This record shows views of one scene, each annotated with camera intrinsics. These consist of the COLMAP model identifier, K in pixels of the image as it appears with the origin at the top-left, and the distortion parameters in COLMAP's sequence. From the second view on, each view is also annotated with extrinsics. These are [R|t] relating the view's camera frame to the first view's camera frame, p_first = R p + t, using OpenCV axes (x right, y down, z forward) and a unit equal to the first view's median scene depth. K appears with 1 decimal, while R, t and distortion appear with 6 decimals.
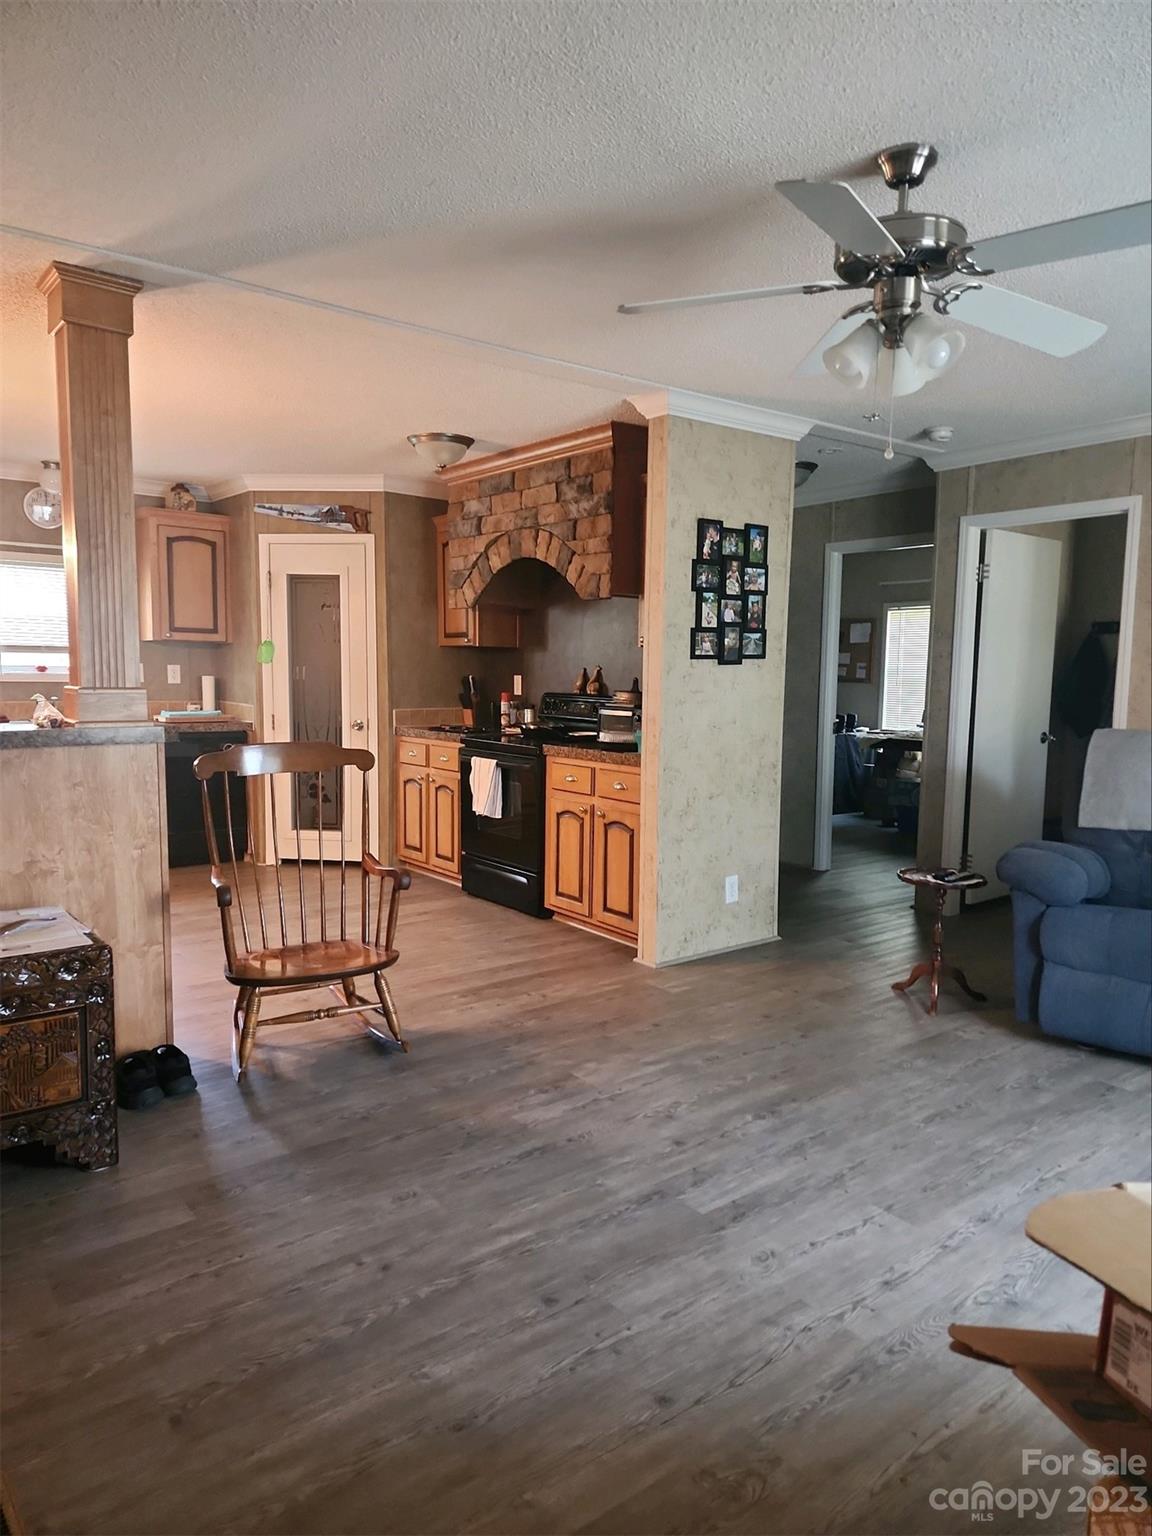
lens RADIAL K [[1029.5, 0, 580.4], [0, 1029.5, 787.9], [0, 0, 1]] dist [0.052773, -0.050743]
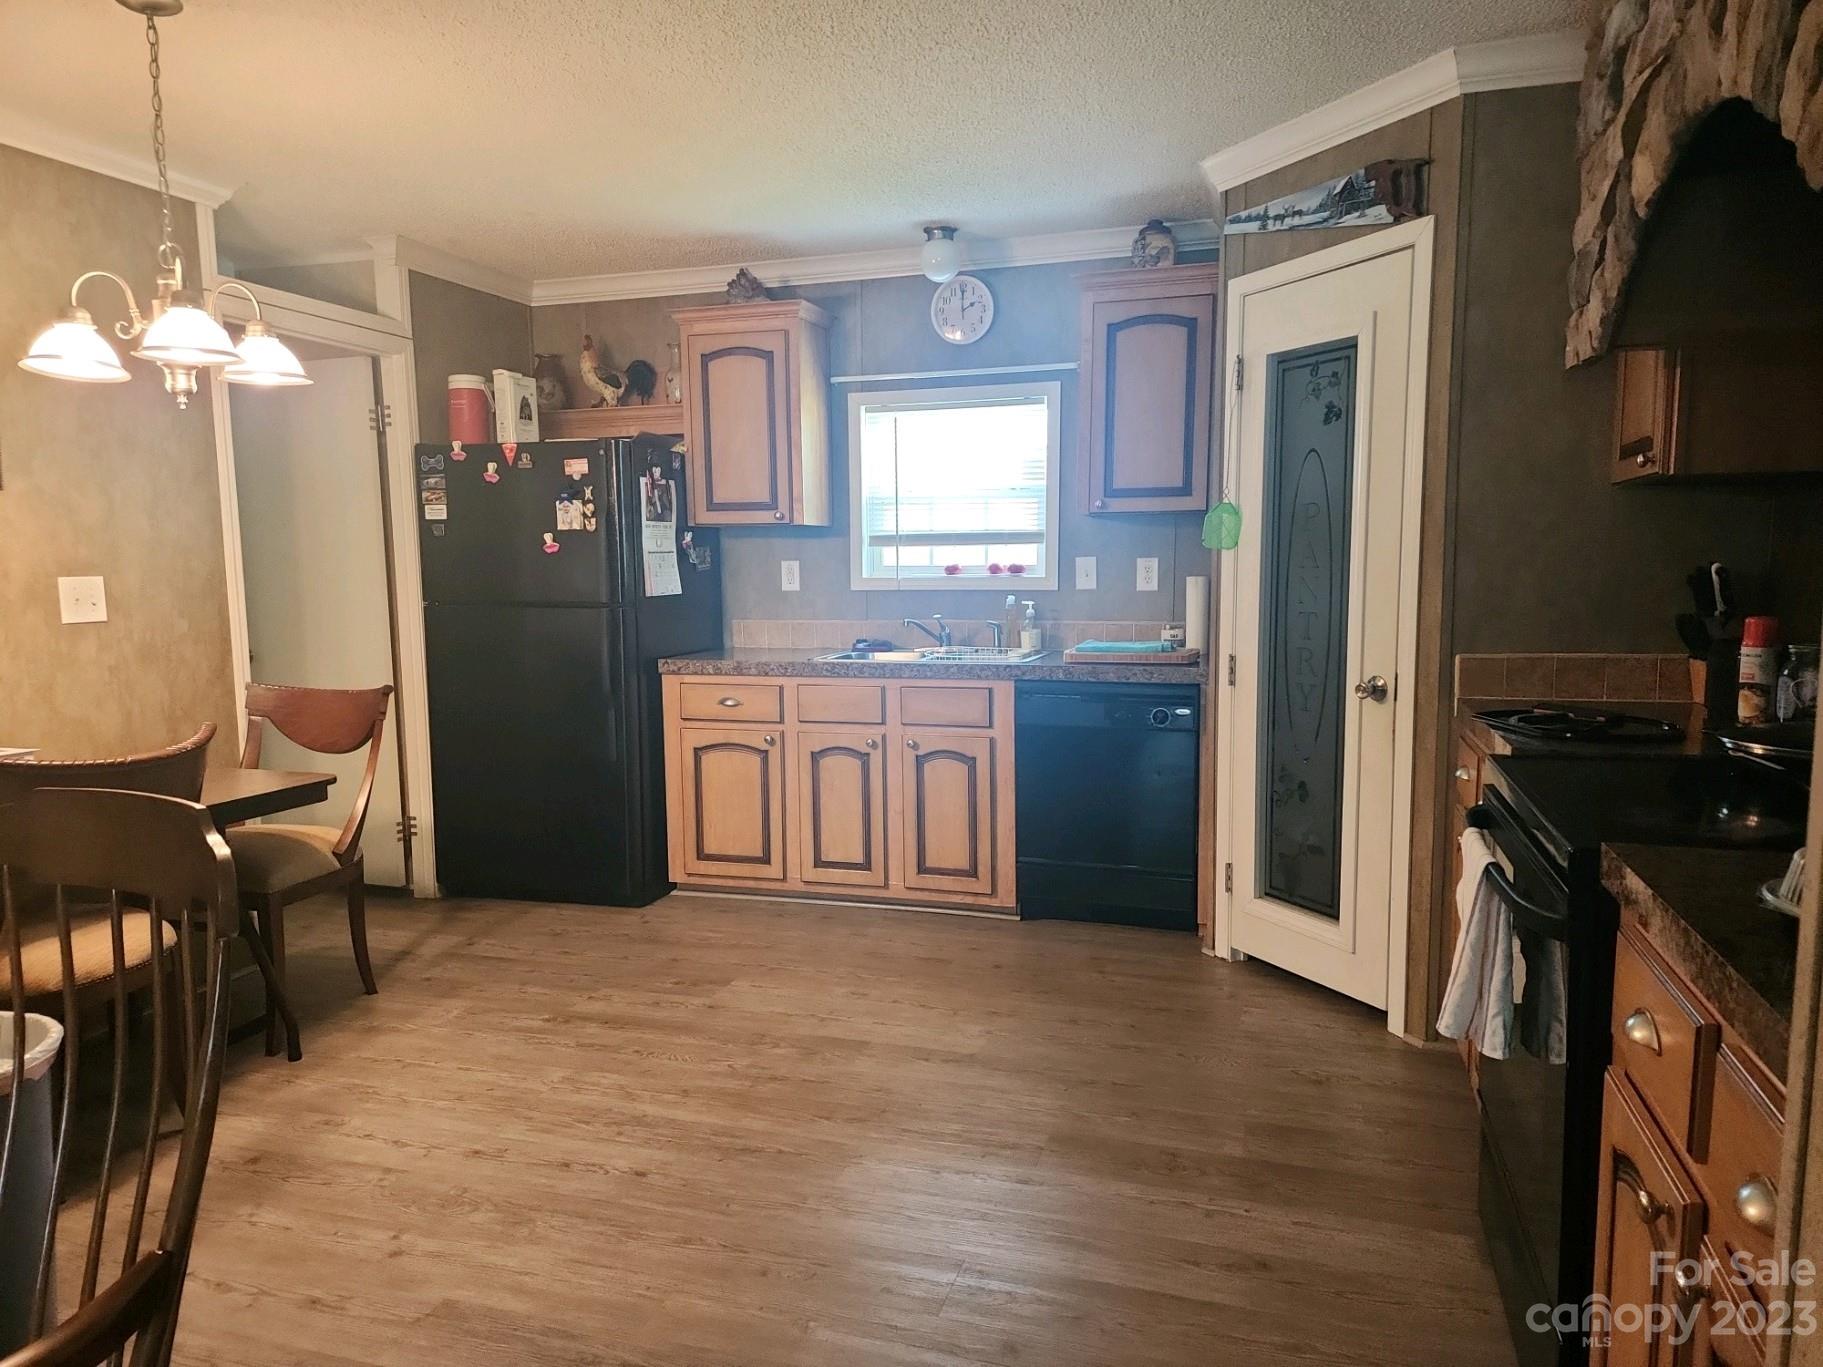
lens RADIAL K [[1221.8, 0, 911.5], [0, 1221.8, 683.5], [0, 0, 1]] dist [0.052773, -0.050743]
pose [[0.561992, 0.059032, -0.825034, 0.095722], [-0.071810, 0.997166, 0.022433, -0.066042], [0.824020, 0.046638, 0.564638, 0.613264]]
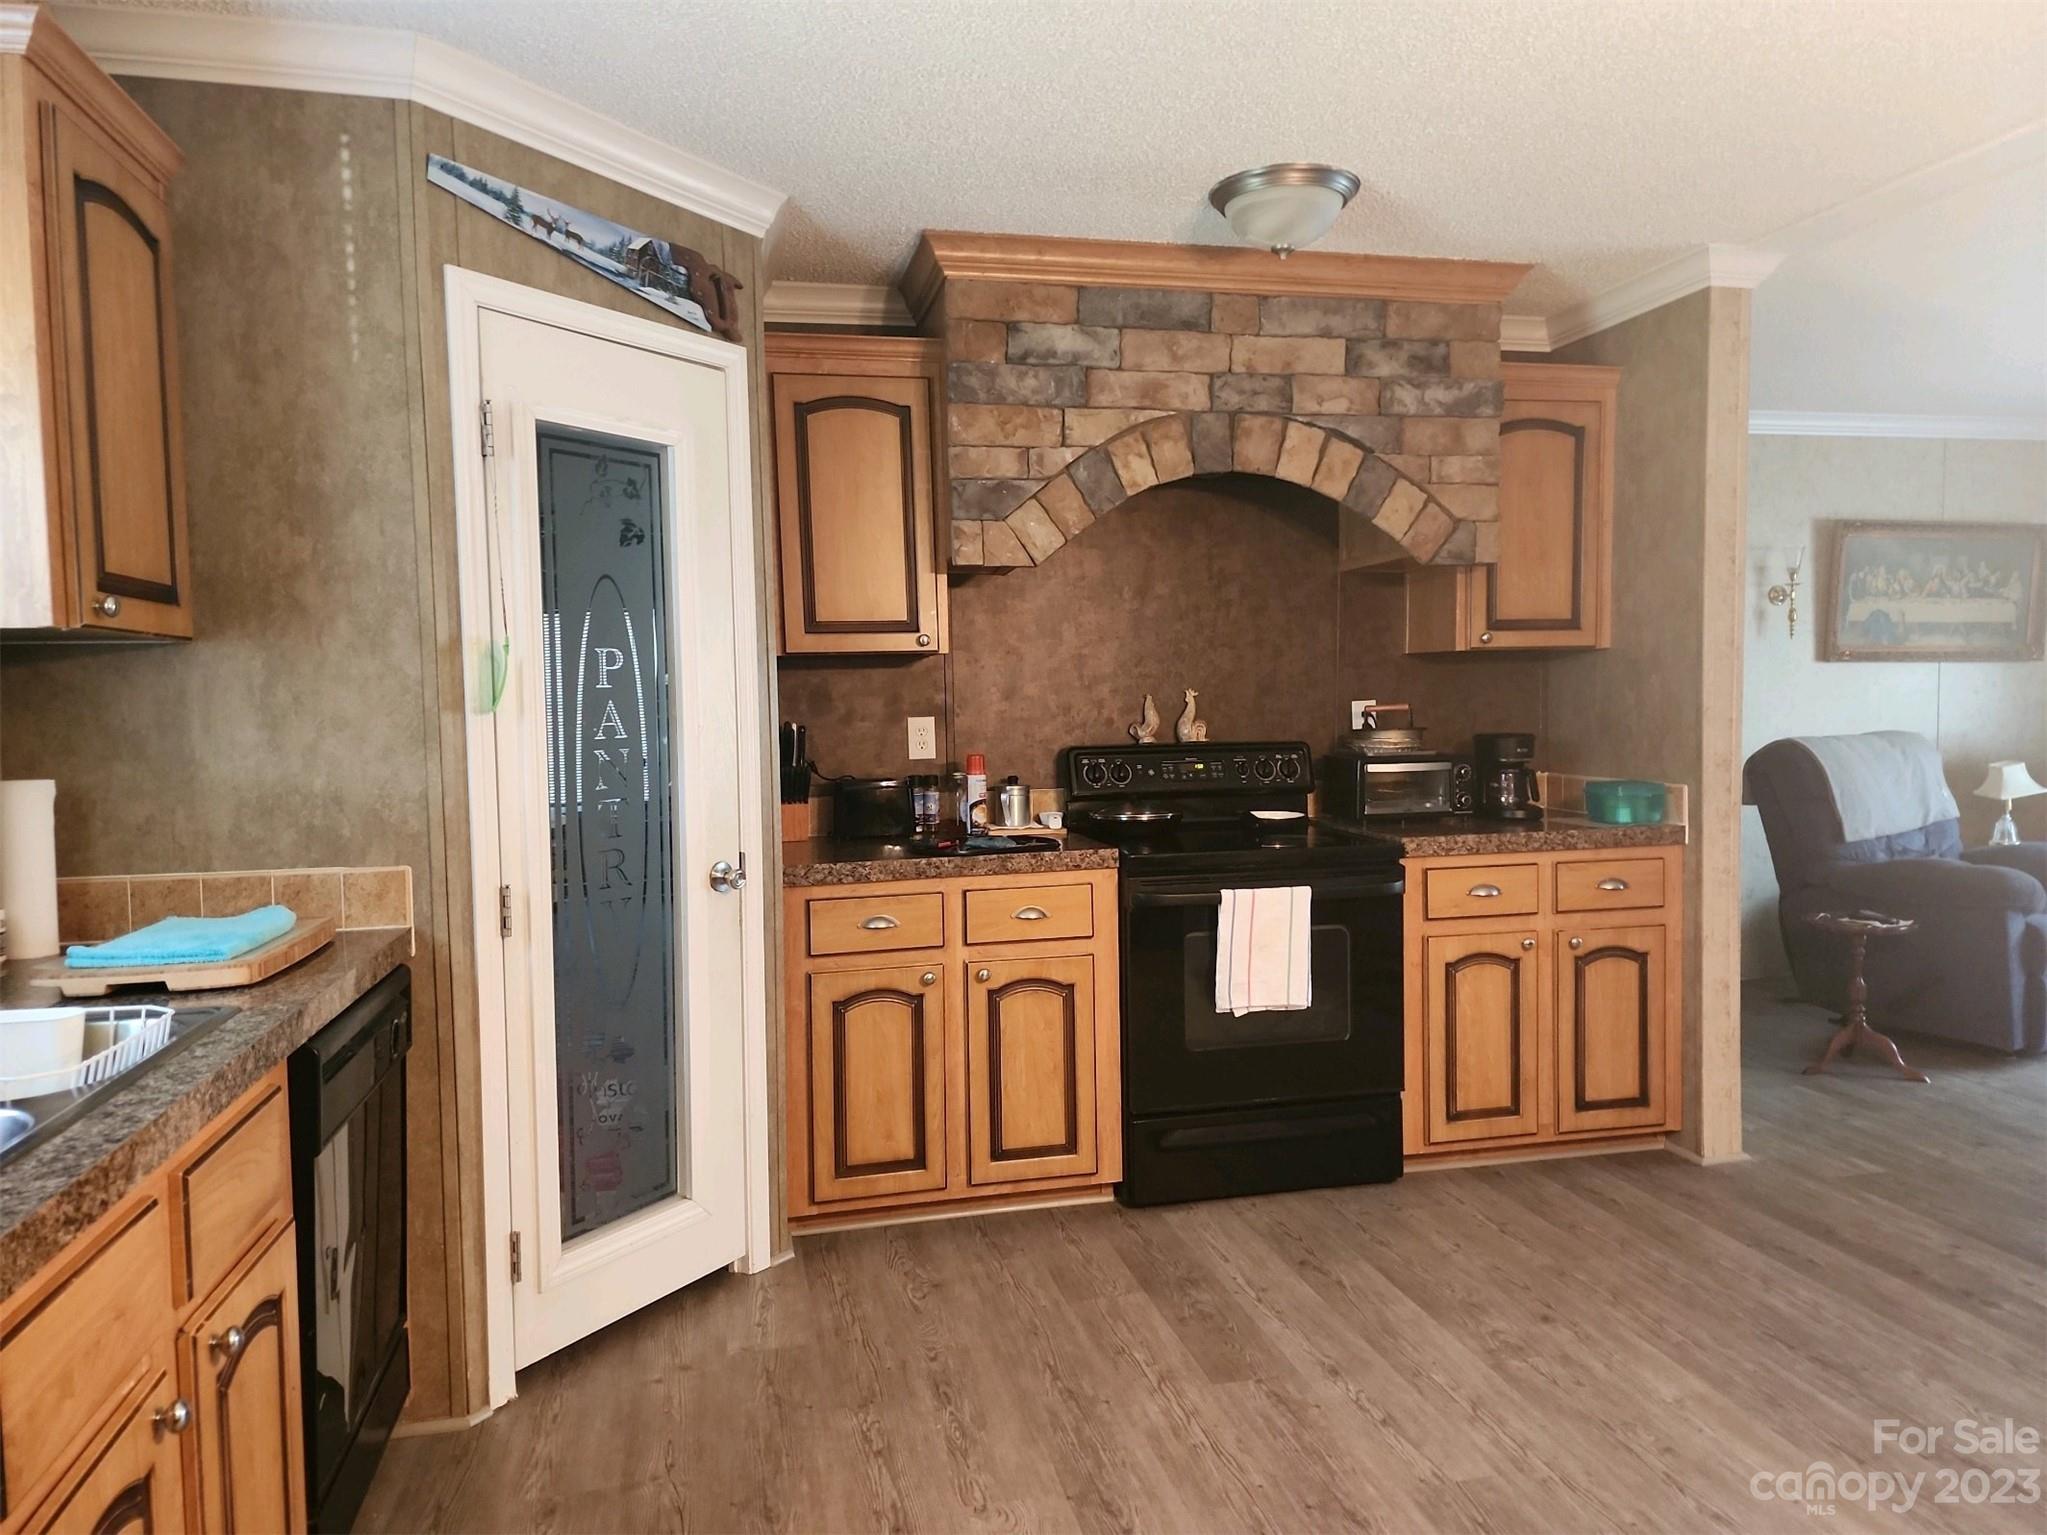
lens RADIAL K [[1371.9, 0, 1023.5], [0, 1371.9, 767.5], [0, 0, 1]] dist [0.052773, -0.050743]
pose [[0.415890, -0.073921, 0.906405, -0.650003], [0.131277, 0.991132, 0.020596, -0.102795], [-0.899890, 0.110425, 0.421906, 0.771738]]
